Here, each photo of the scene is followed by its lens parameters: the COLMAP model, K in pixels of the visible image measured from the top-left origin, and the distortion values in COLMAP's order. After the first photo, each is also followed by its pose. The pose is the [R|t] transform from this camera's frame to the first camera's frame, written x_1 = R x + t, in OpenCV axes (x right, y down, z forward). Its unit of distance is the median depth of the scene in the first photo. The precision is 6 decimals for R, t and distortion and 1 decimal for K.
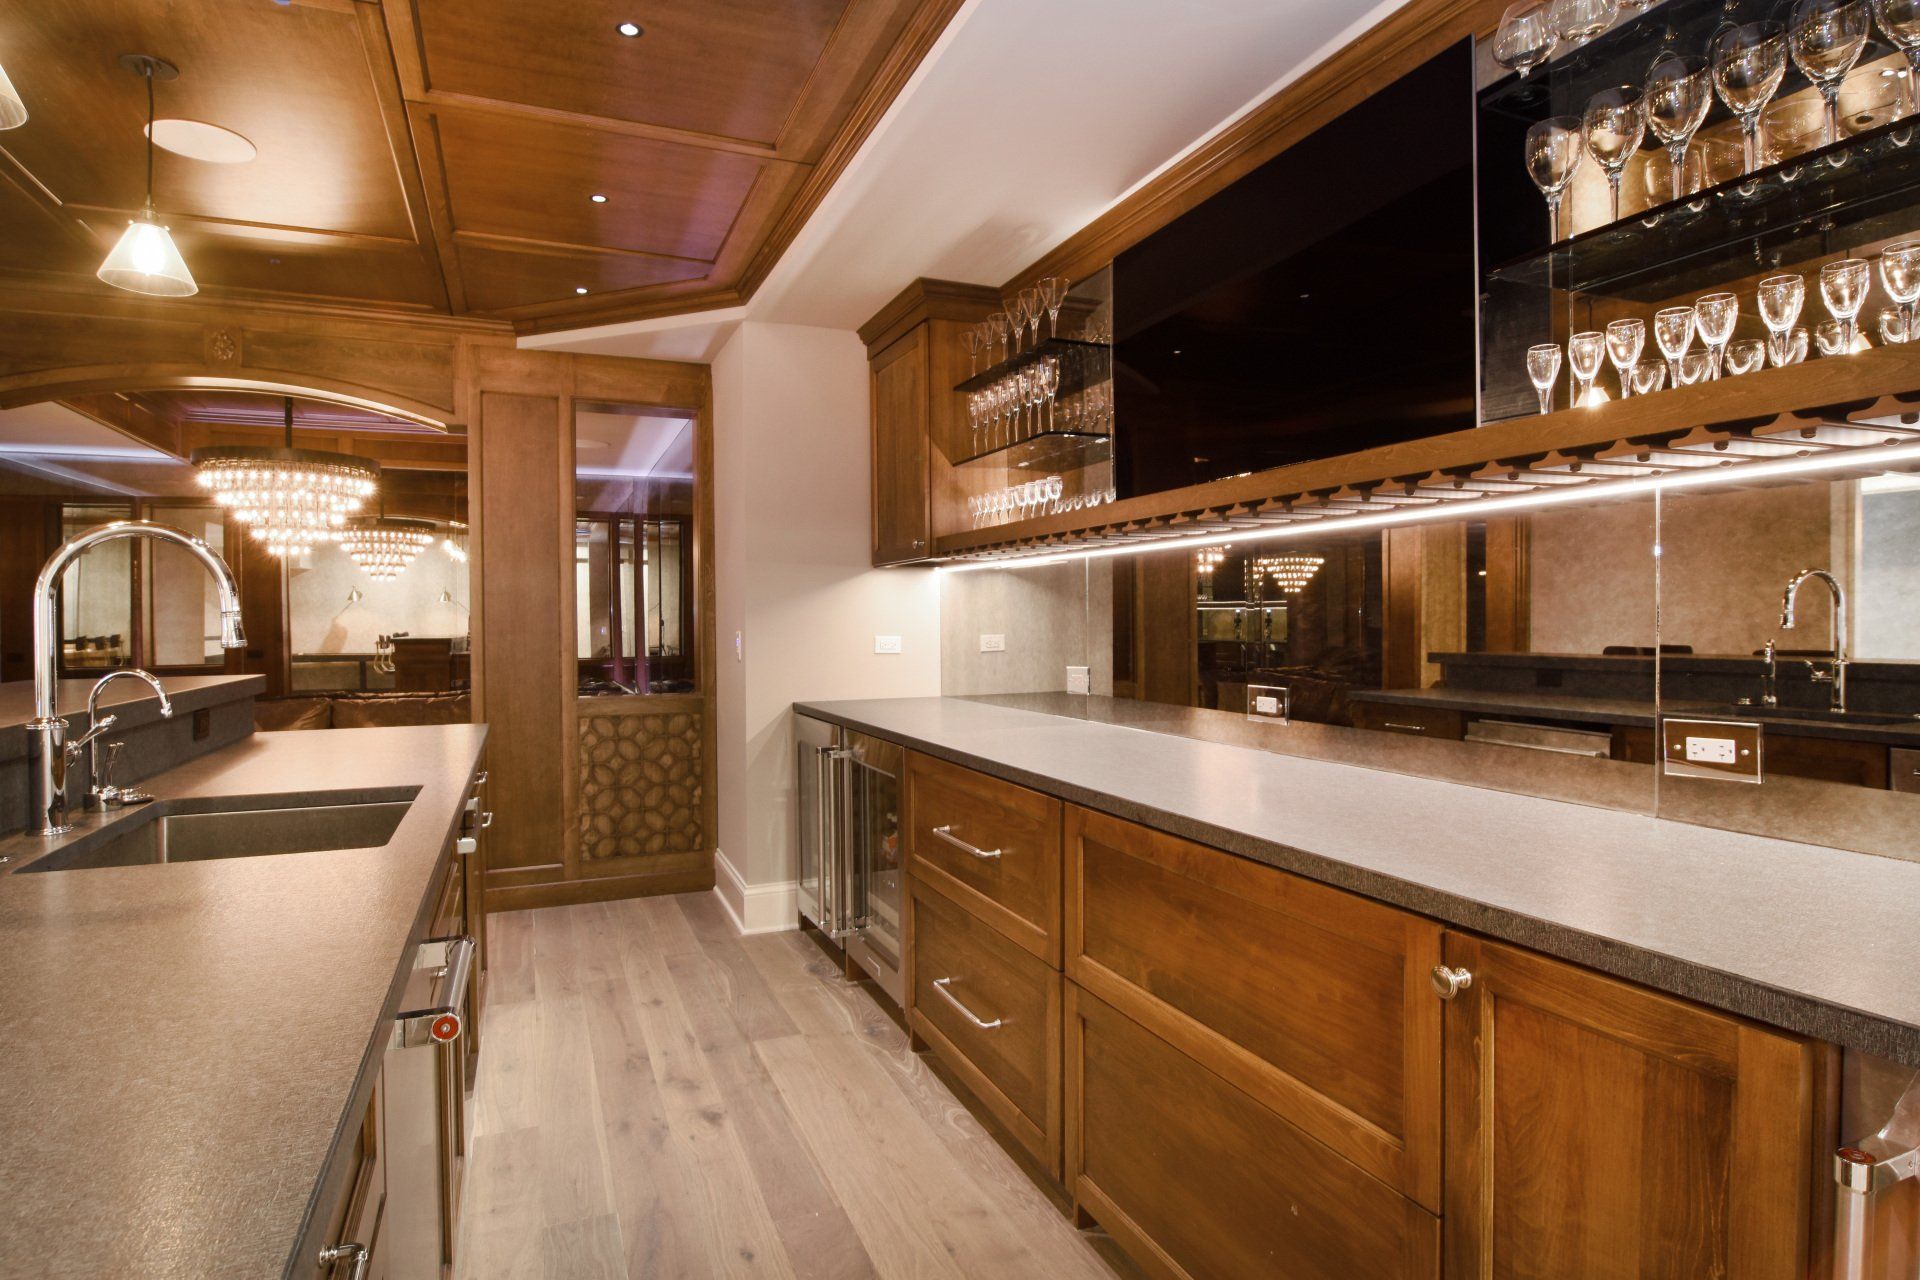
lens RADIAL K [[1033.4, 0, 962.7], [0, 1033.4, 635.3], [0, 0, 1]] dist [-0.001257, -0.011577]
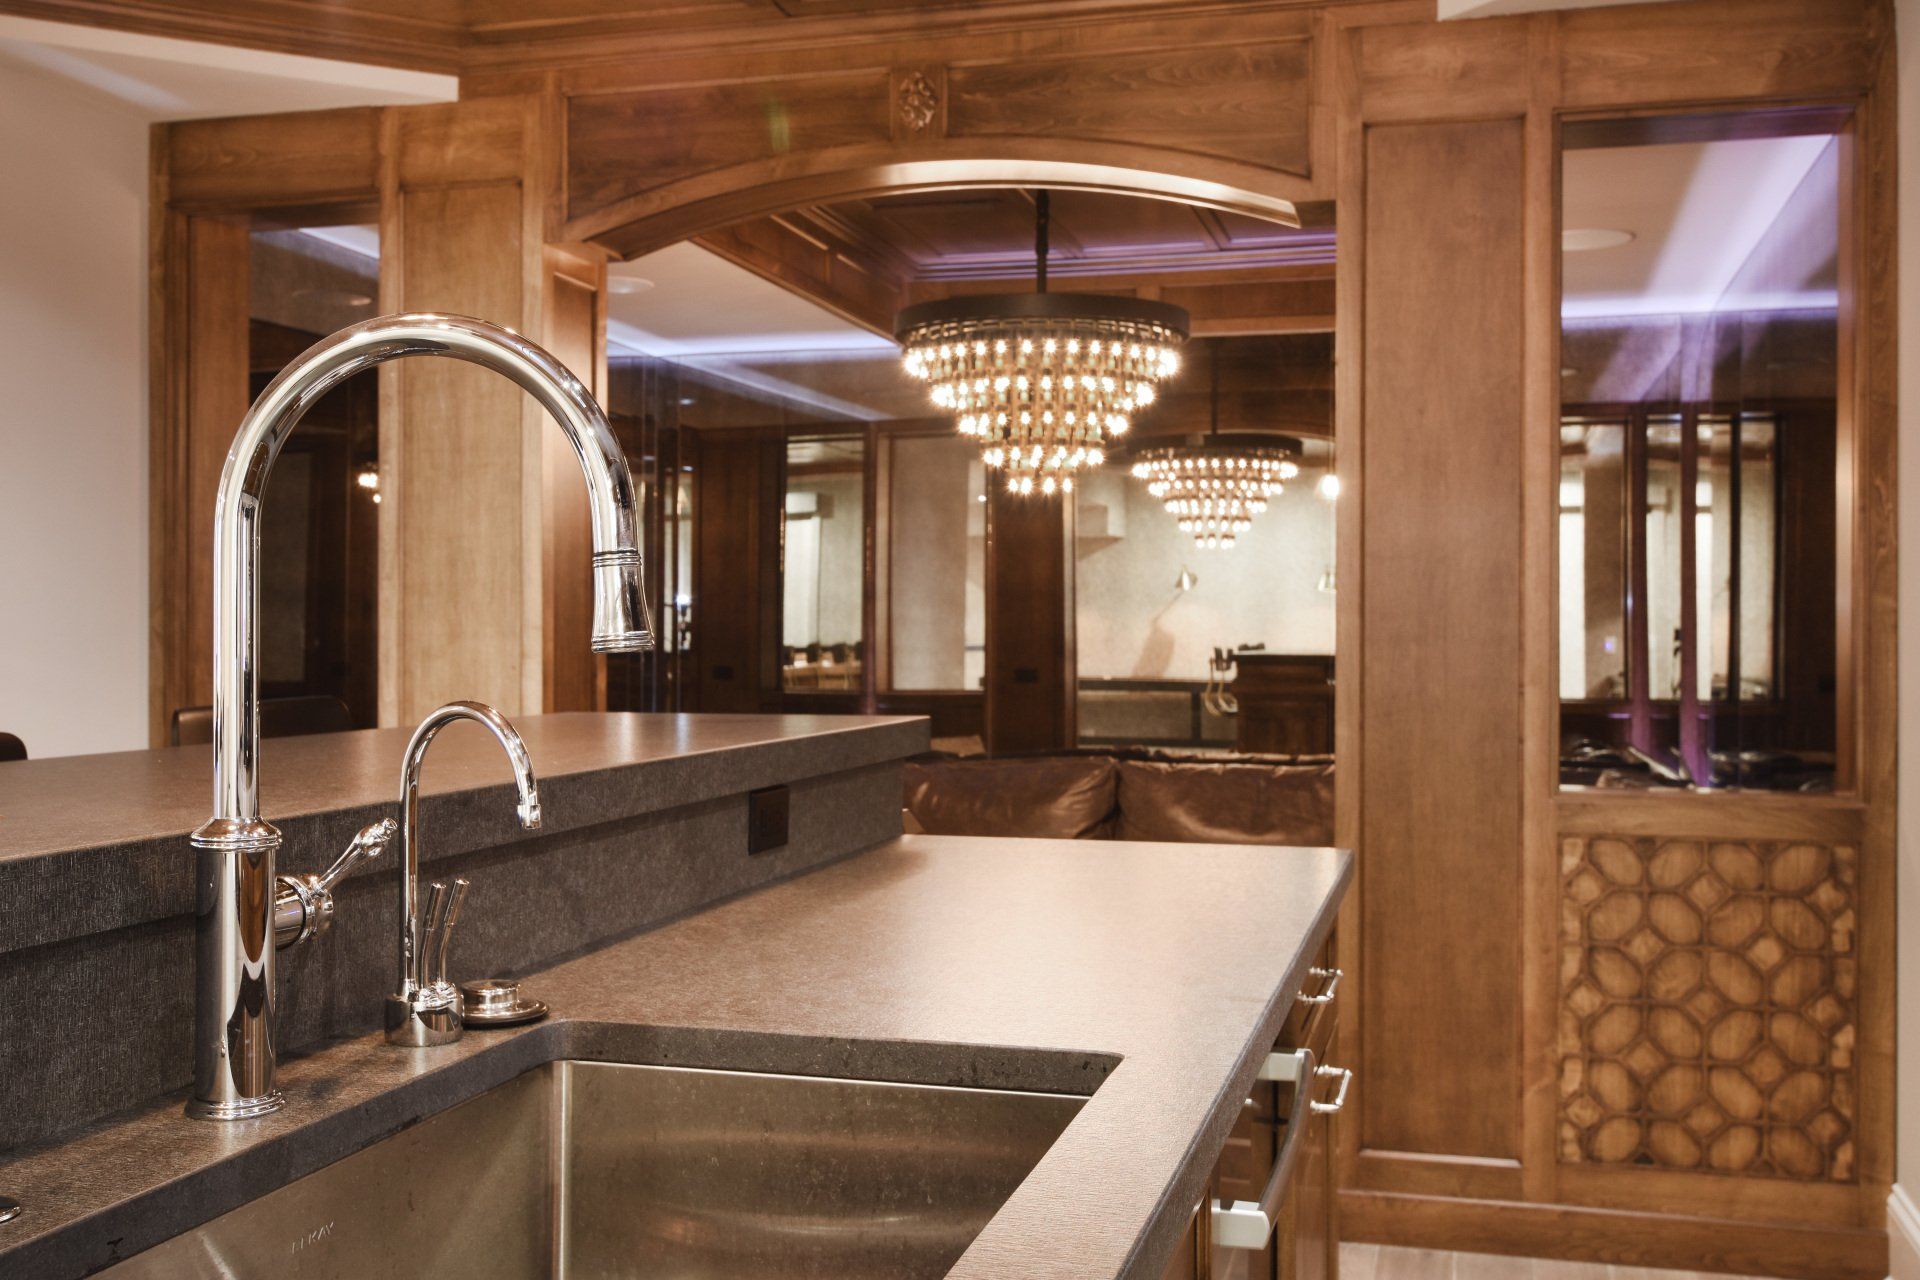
lens RADIAL K [[1835.0, 0, 959.2], [0, 1835.0, 632.3], [0, 0, 1]] dist [-0.008541, -0.004188]
pose [[0.781615, 0.008217, -0.623707, -0.083454], [-0.016691, 0.999831, -0.007744, 0.003339], [0.623538, 0.016464, 0.781620, 0.222967]]
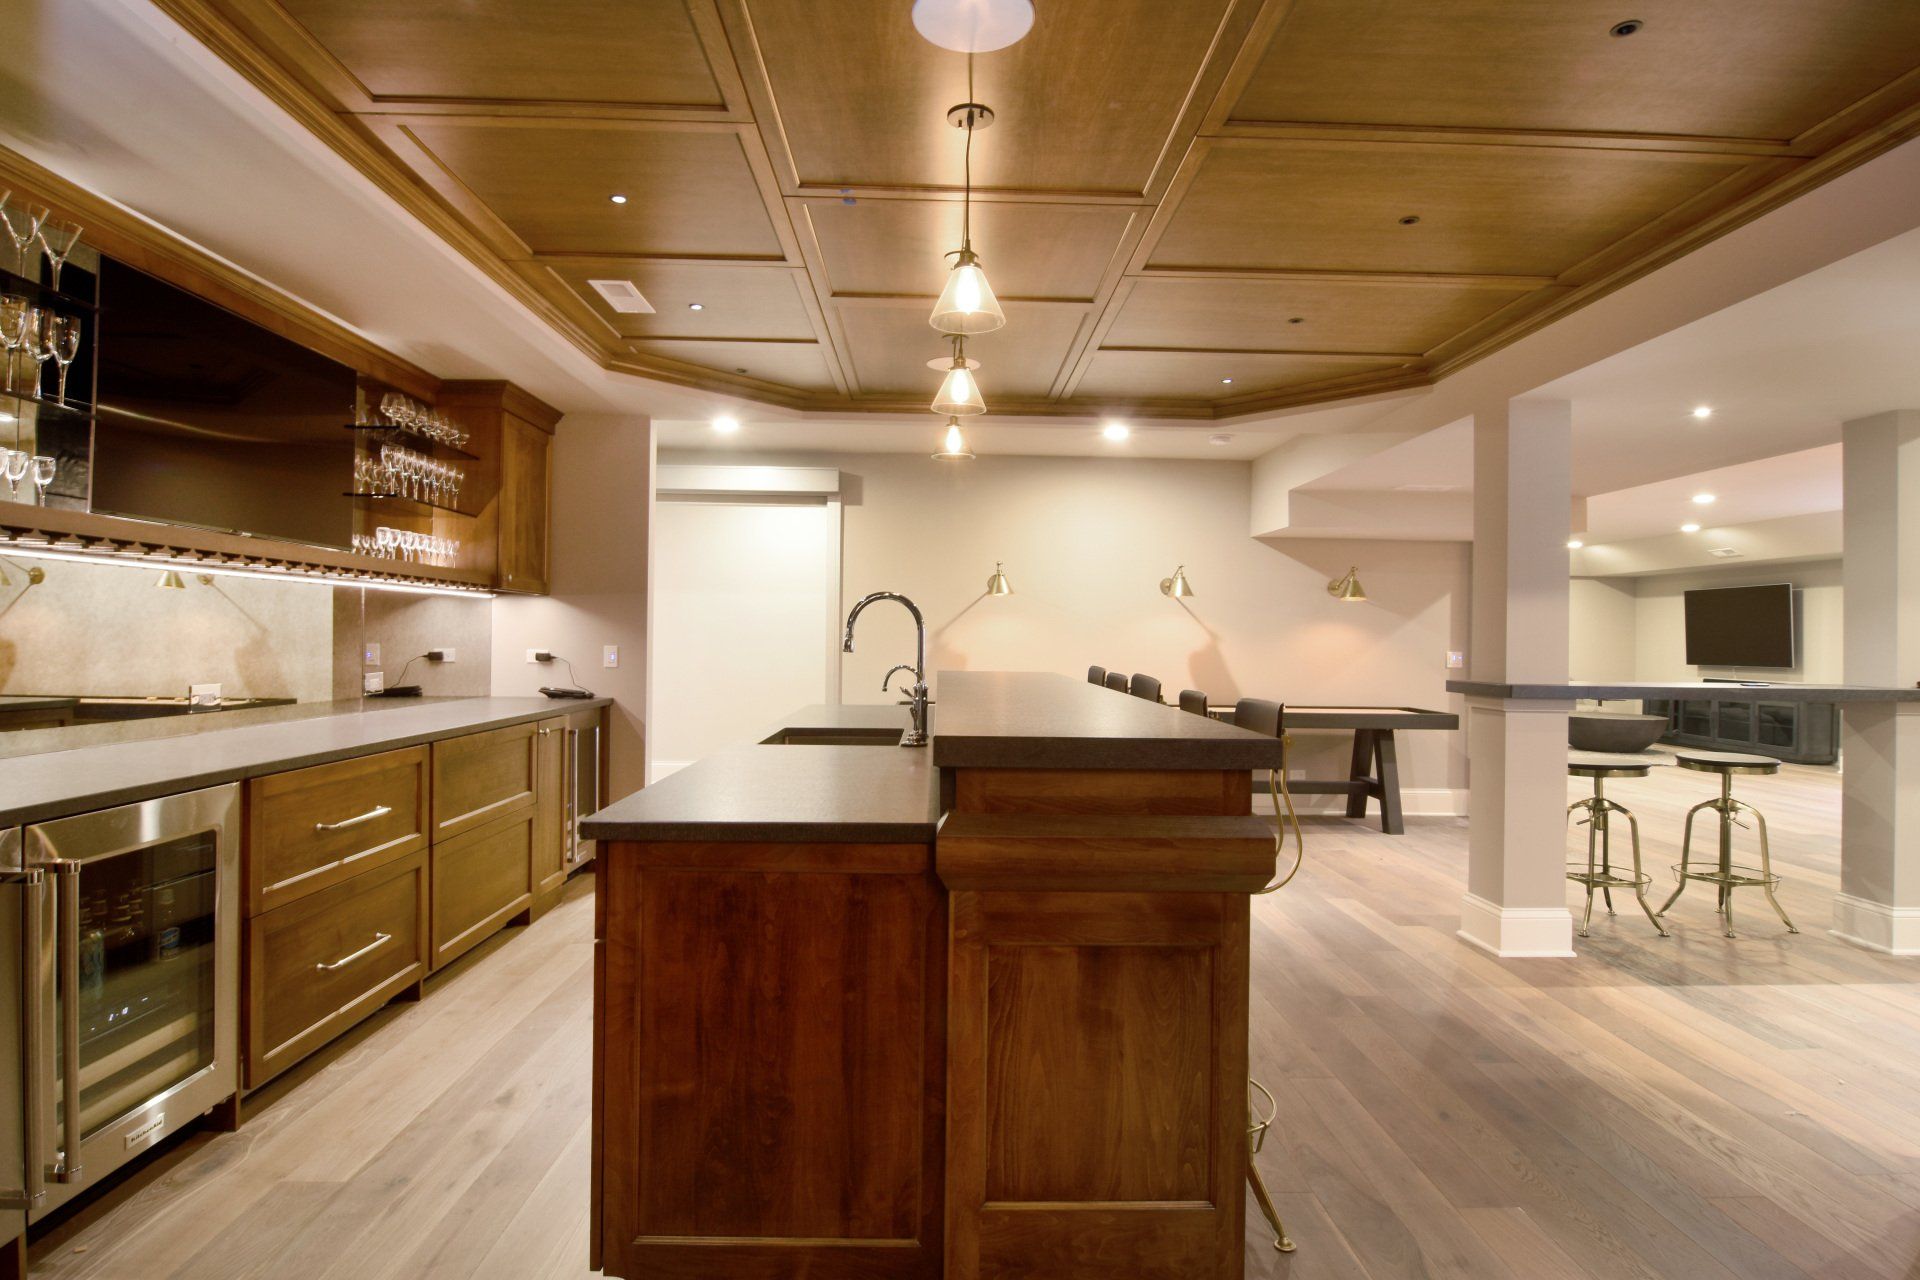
lens RADIAL K [[1033.4, 0, 962.7], [0, 1033.4, 635.3], [0, 0, 1]] dist [-0.001257, -0.011577]
pose [[-0.930674, -0.007806, 0.365767, -0.667241], [-0.004969, 0.999950, 0.008695, -0.020093], [-0.365816, 0.006274, -0.930666, 1.126949]]
